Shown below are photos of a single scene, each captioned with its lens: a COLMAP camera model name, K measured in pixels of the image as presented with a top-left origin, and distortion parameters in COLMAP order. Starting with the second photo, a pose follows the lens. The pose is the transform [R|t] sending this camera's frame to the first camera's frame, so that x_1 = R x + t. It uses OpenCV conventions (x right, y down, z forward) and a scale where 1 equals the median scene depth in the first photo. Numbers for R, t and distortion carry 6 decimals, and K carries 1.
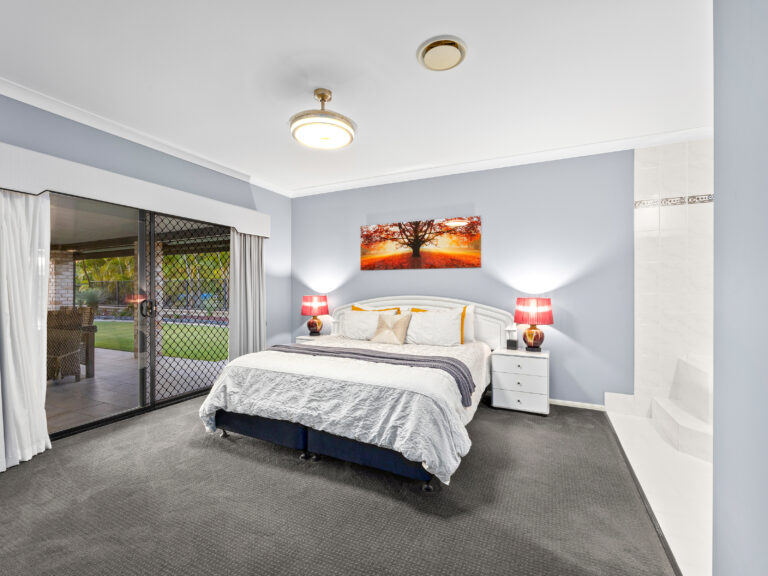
lens RADIAL K [[347.1, 0, 386.4], [0, 347.1, 287.4], [0, 0, 1]] dist [-0.003800, 0.000448]
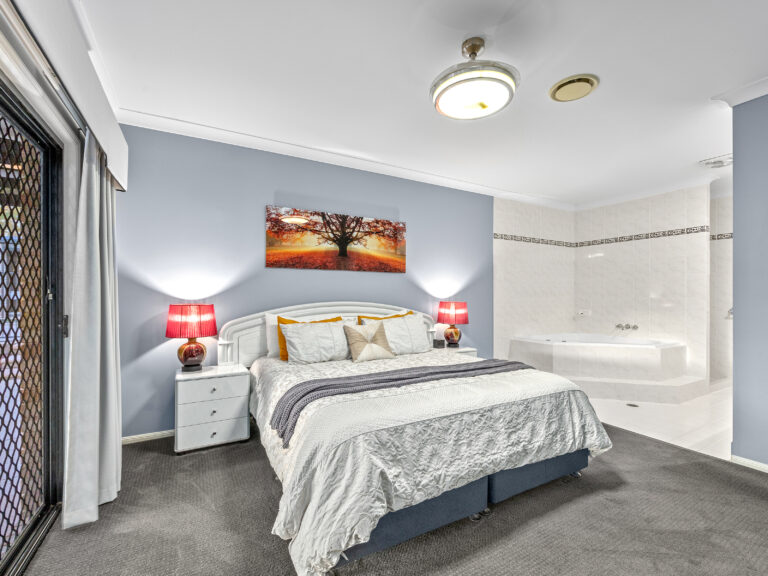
lens RADIAL K [[347.1, 0, 383.5], [0, 347.1, 295.3], [0, 0, 1]] dist [-0.003800, 0.000448]
pose [[0.579203, 0.001559, 0.815182, -0.563579], [-0.005230, 0.999985, 0.001803, 0.005879], [-0.815166, -0.005308, 0.579202, 0.430444]]
